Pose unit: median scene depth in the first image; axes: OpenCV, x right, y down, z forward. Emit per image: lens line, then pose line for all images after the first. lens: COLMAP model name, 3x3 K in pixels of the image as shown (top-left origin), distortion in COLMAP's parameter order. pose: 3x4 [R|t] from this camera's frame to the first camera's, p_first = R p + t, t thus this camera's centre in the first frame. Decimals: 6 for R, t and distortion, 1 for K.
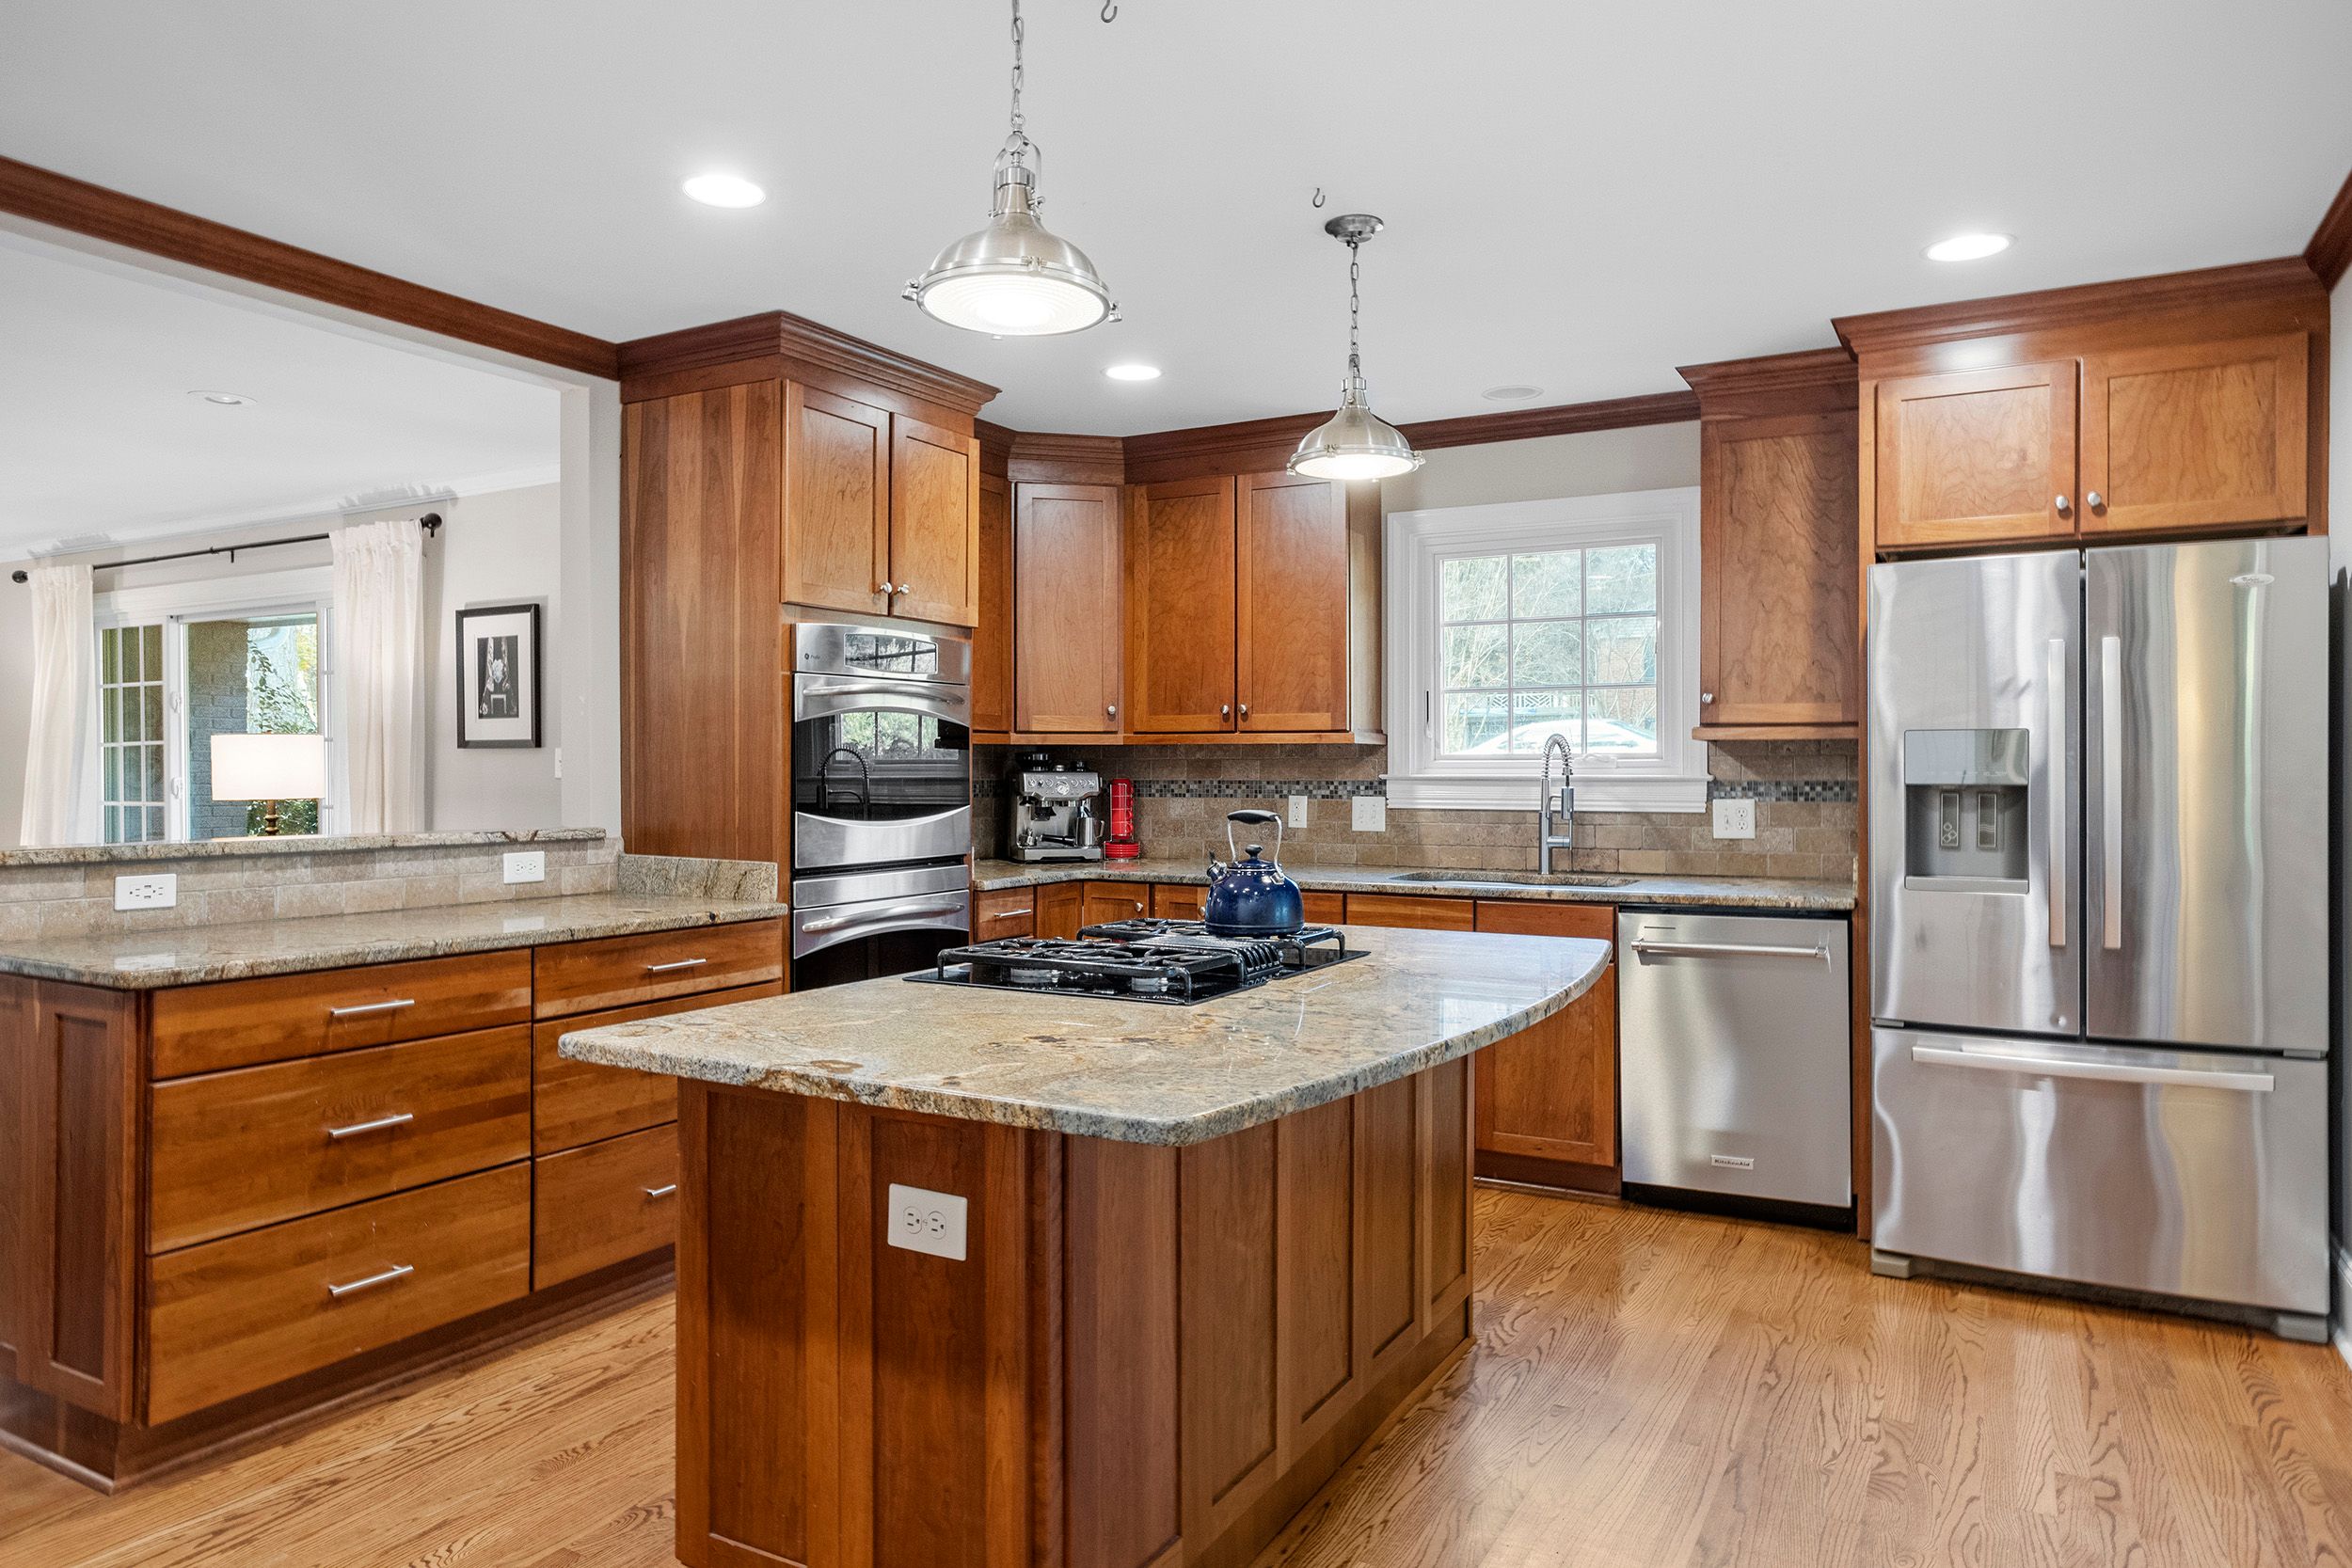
lens RADIAL K [[1489.1, 0, 1164.8], [0, 1489.1, 772.0], [0, 0, 1]] dist [0.001058, 0.003267]
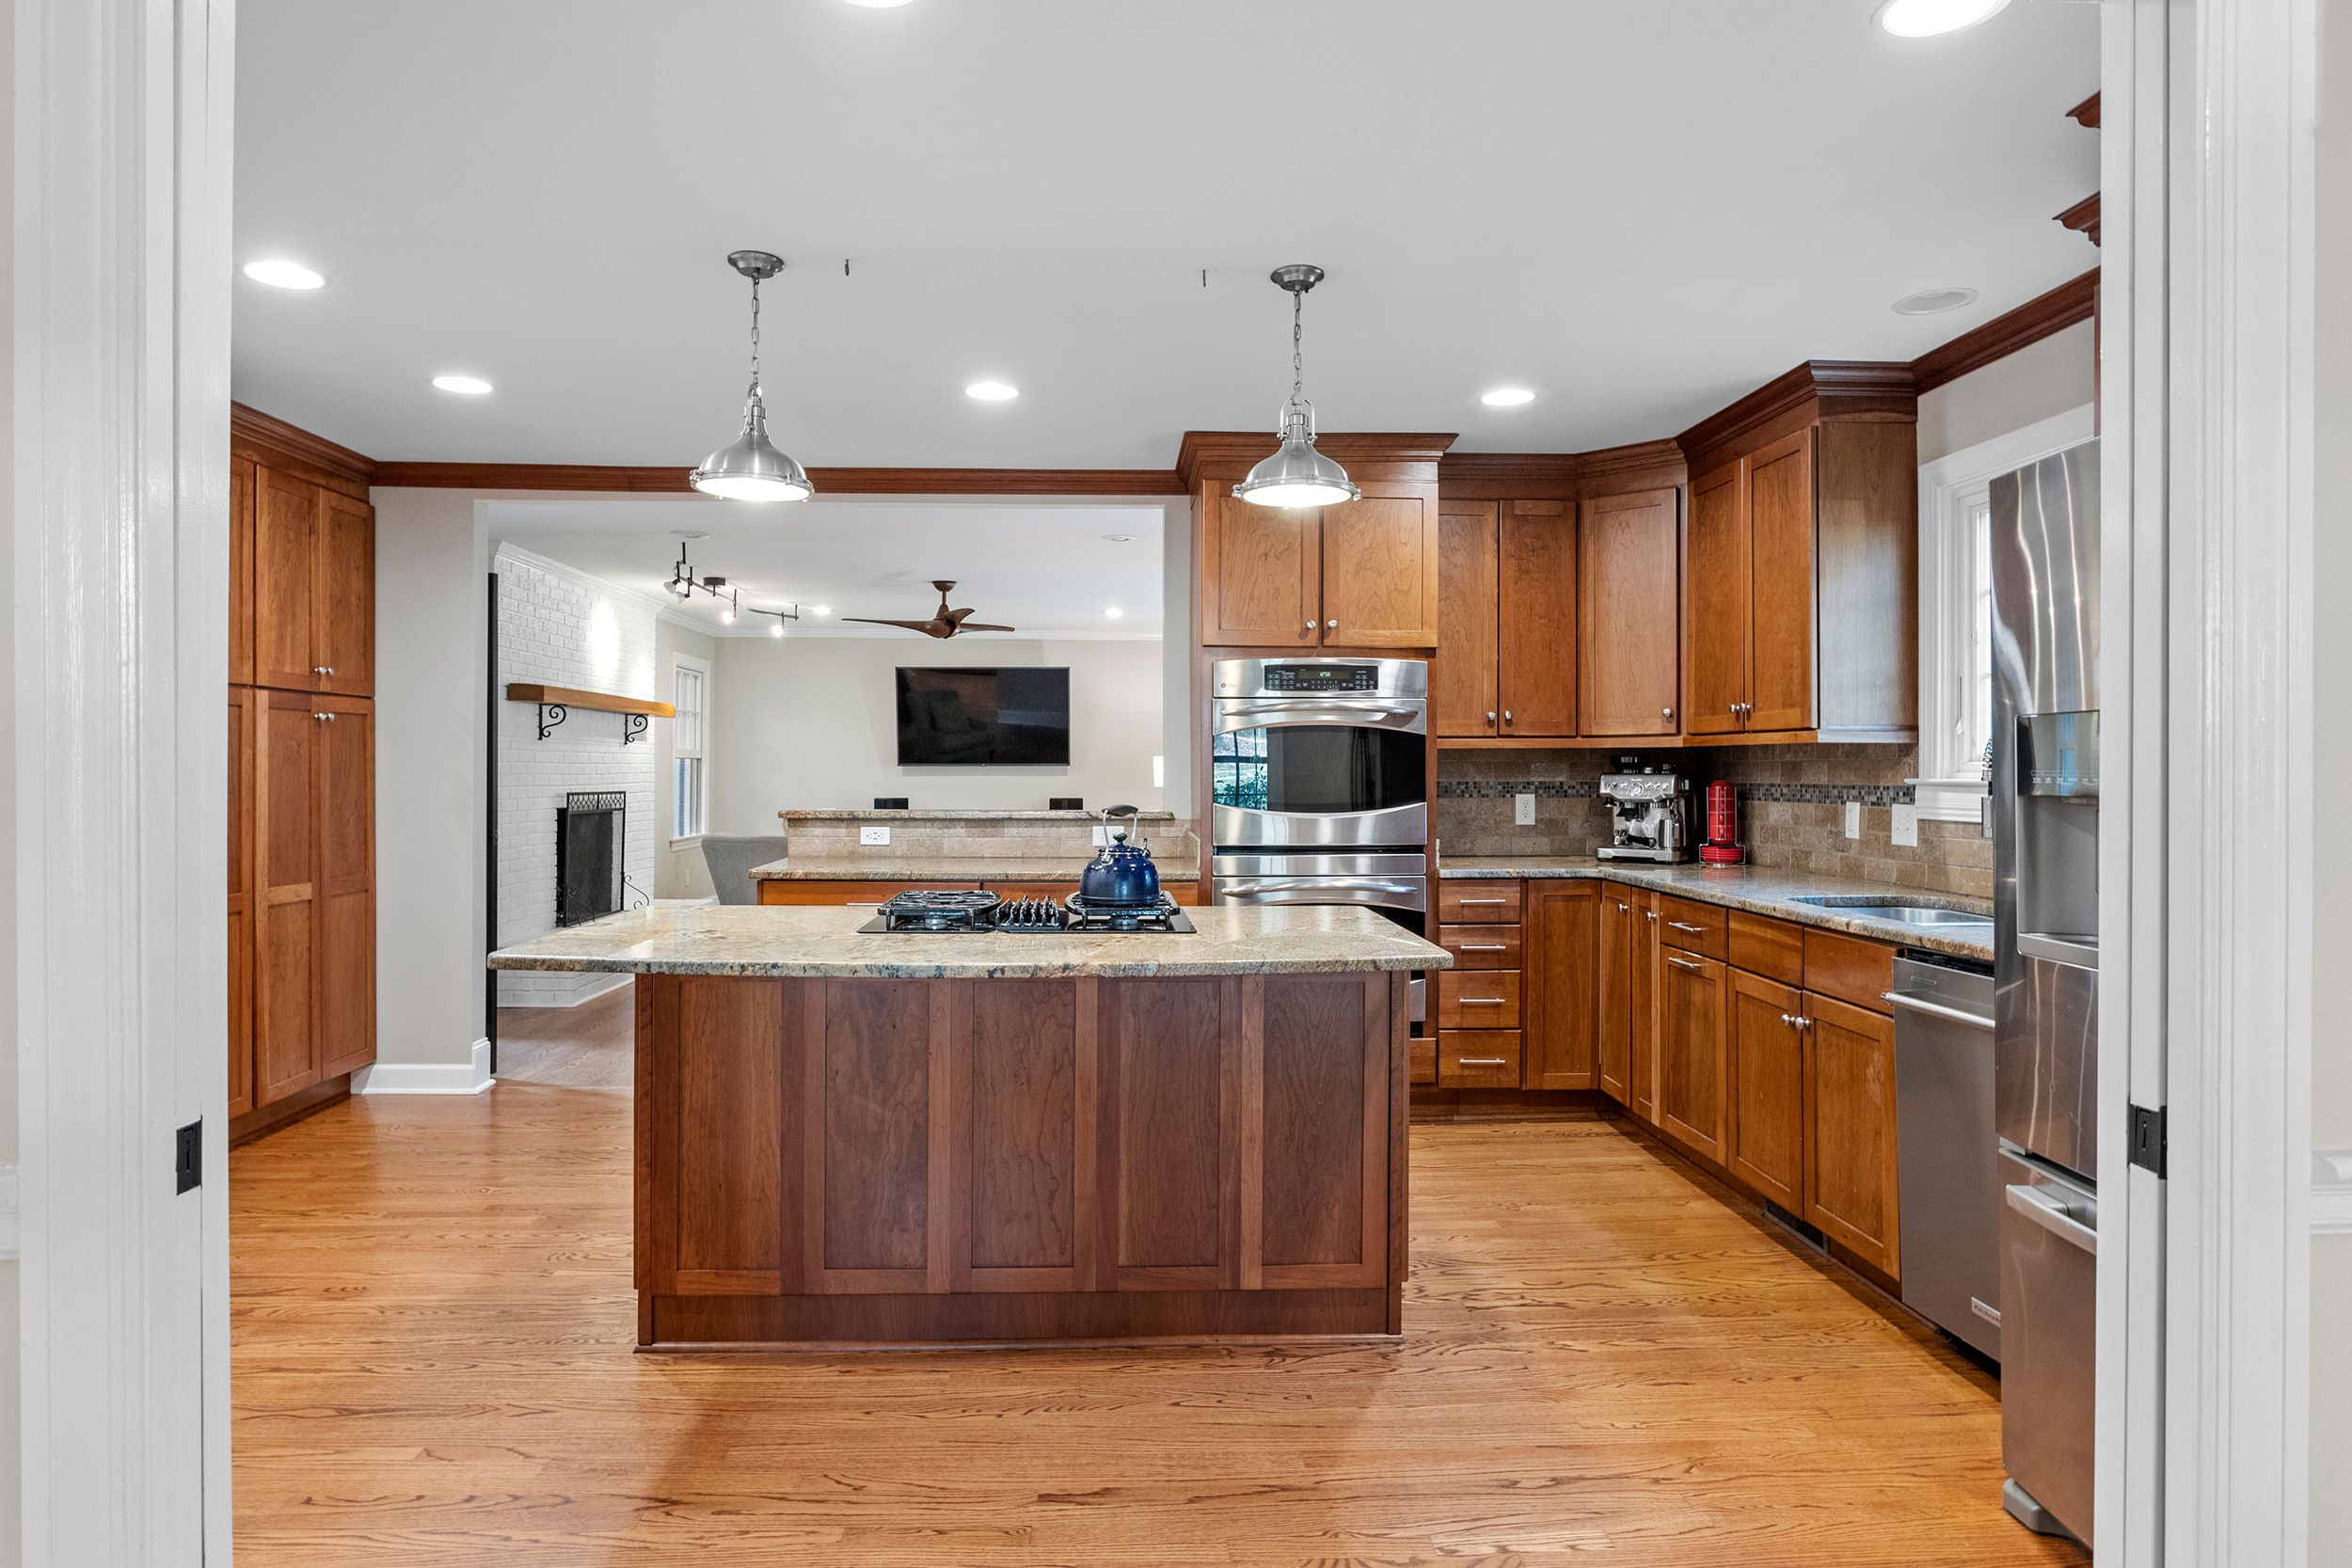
lens RADIAL K [[1343.5, 0, 1168.2], [0, 1343.5, 776.6], [0, 0, 1]] dist [-0.006834, 0.000769]
pose [[0.535174, 0.004115, -0.844732, 0.675496], [-0.003547, 0.999990, 0.002624, 0.000129], [0.844734, 0.001592, 0.535183, 0.294056]]
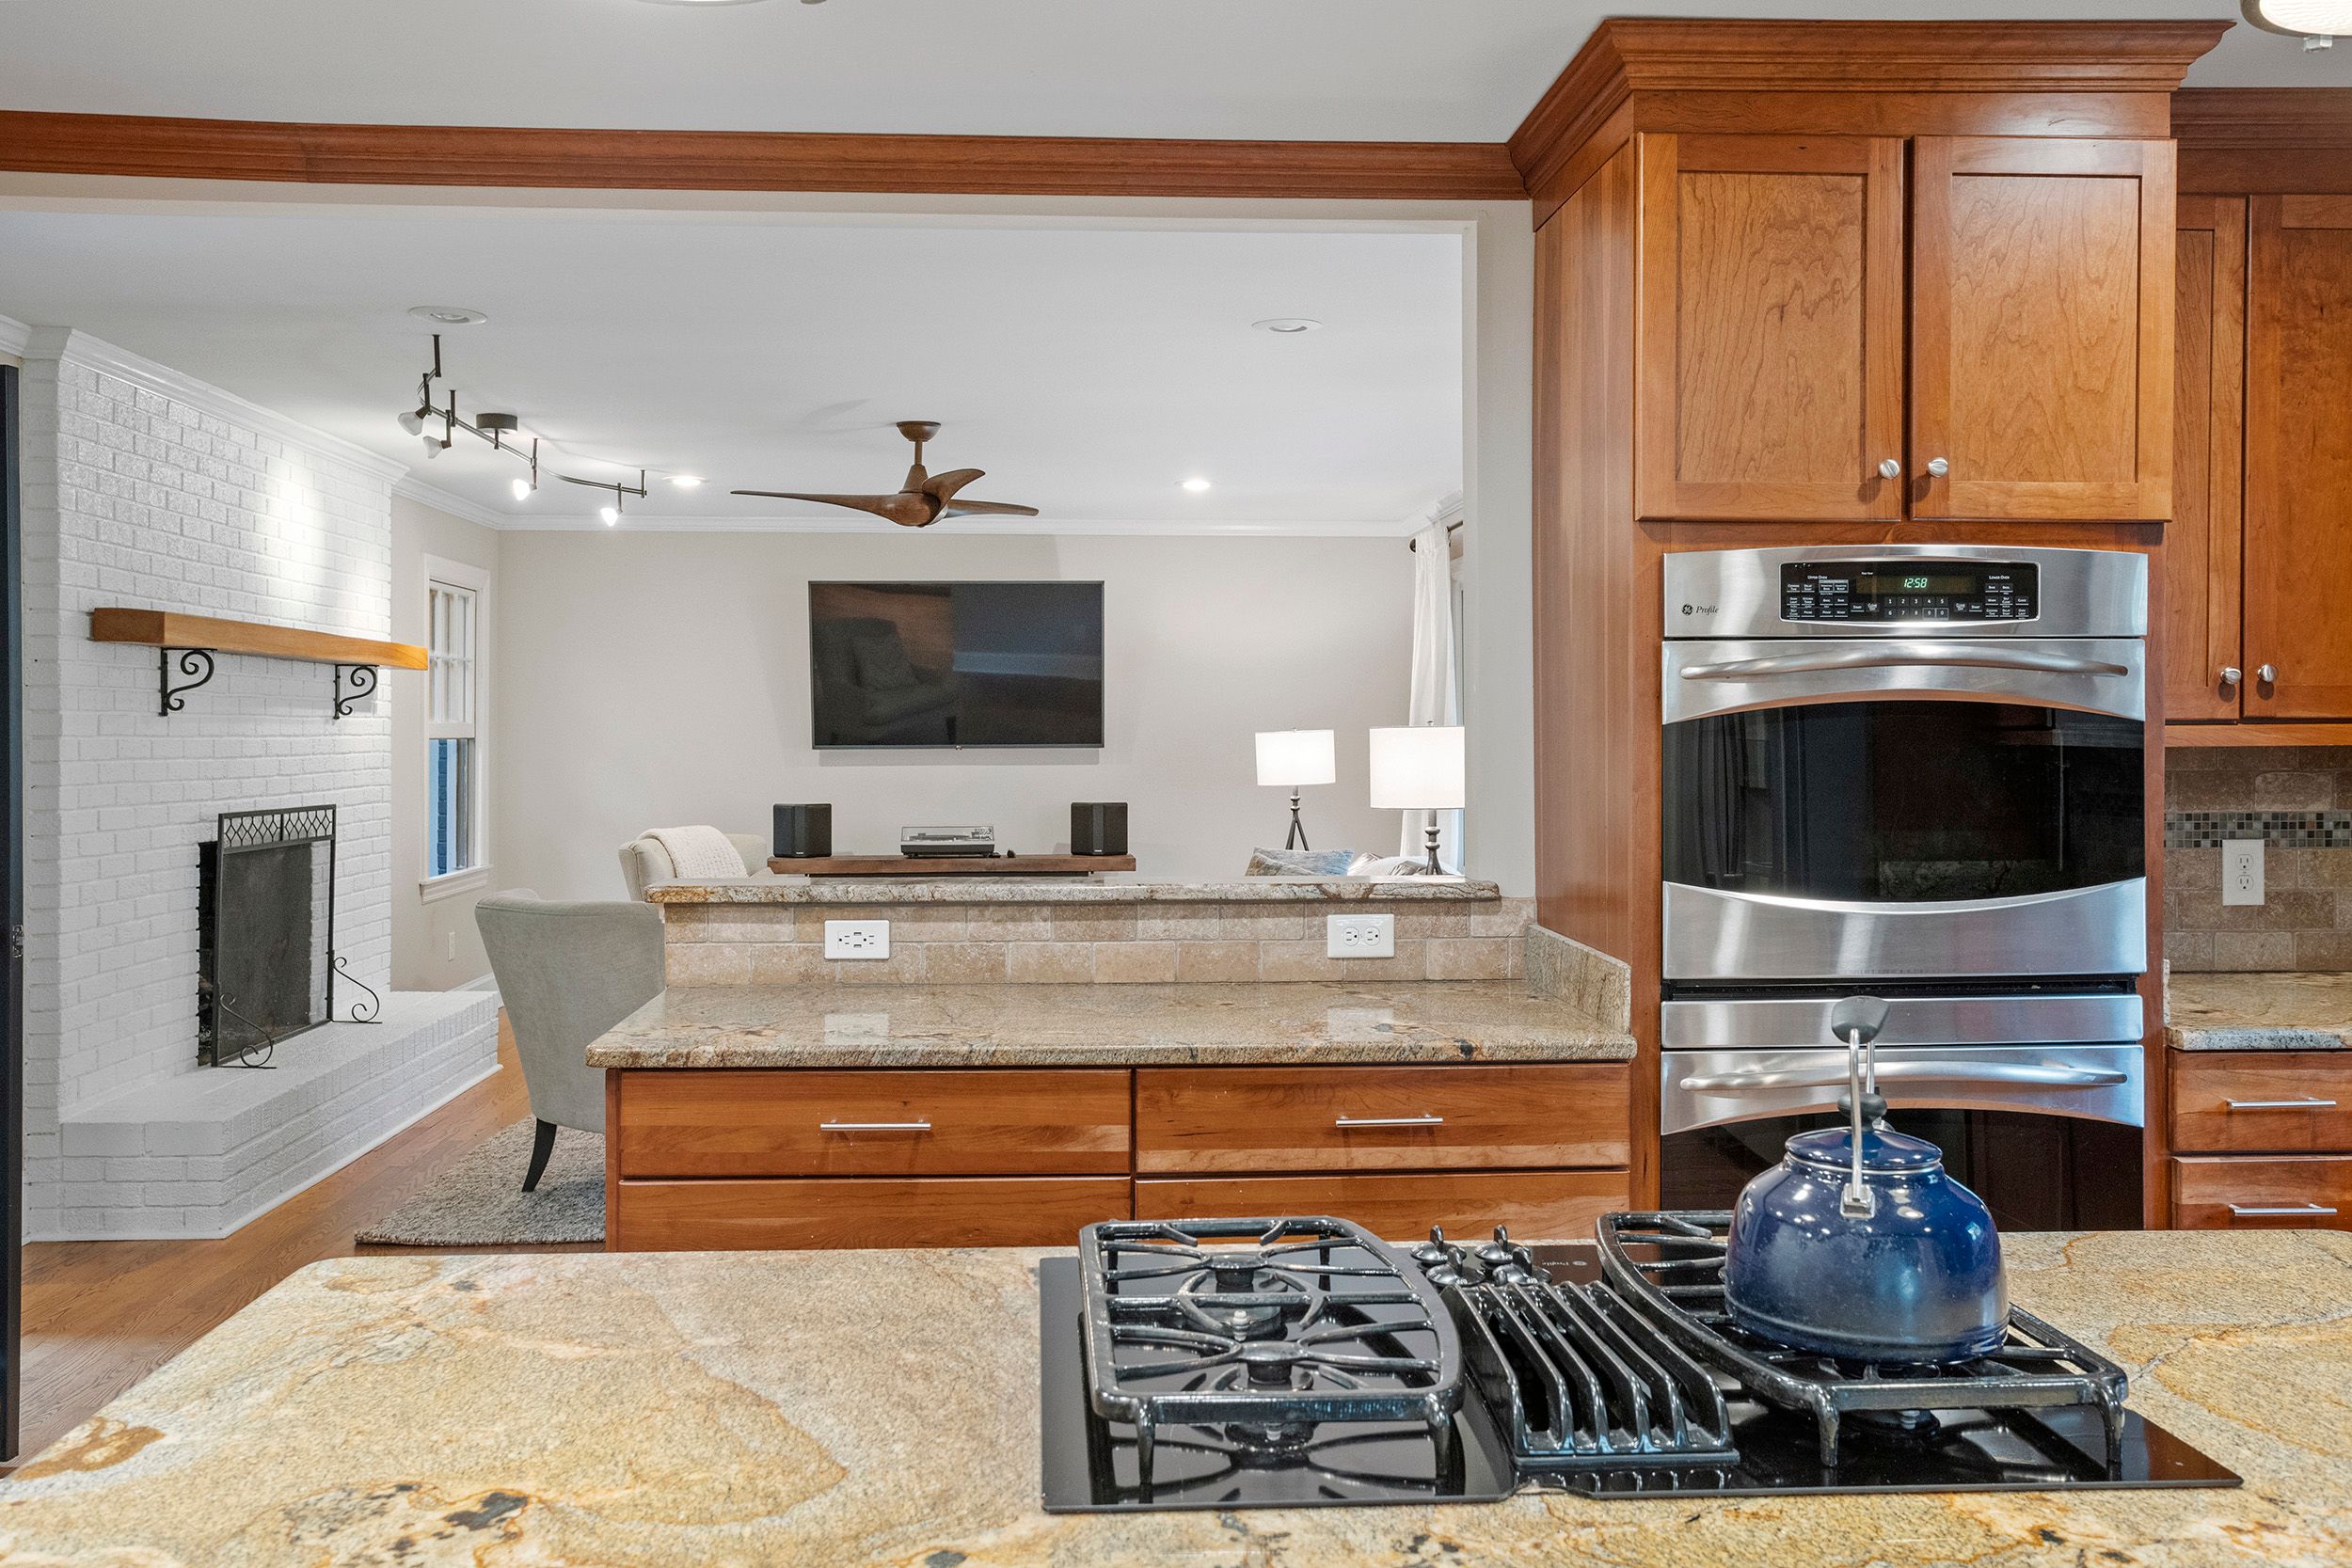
lens RADIAL K [[1897.9, 0, 1176.8], [0, 1897.9, 747.6], [0, 0, 1]] dist [-0.005862, 0.079403]
pose [[0.550891, 0.005170, -0.834561, 0.236884], [-0.000270, 0.999982, 0.006017, -0.026490], [0.834577, -0.003089, 0.550882, 0.397929]]
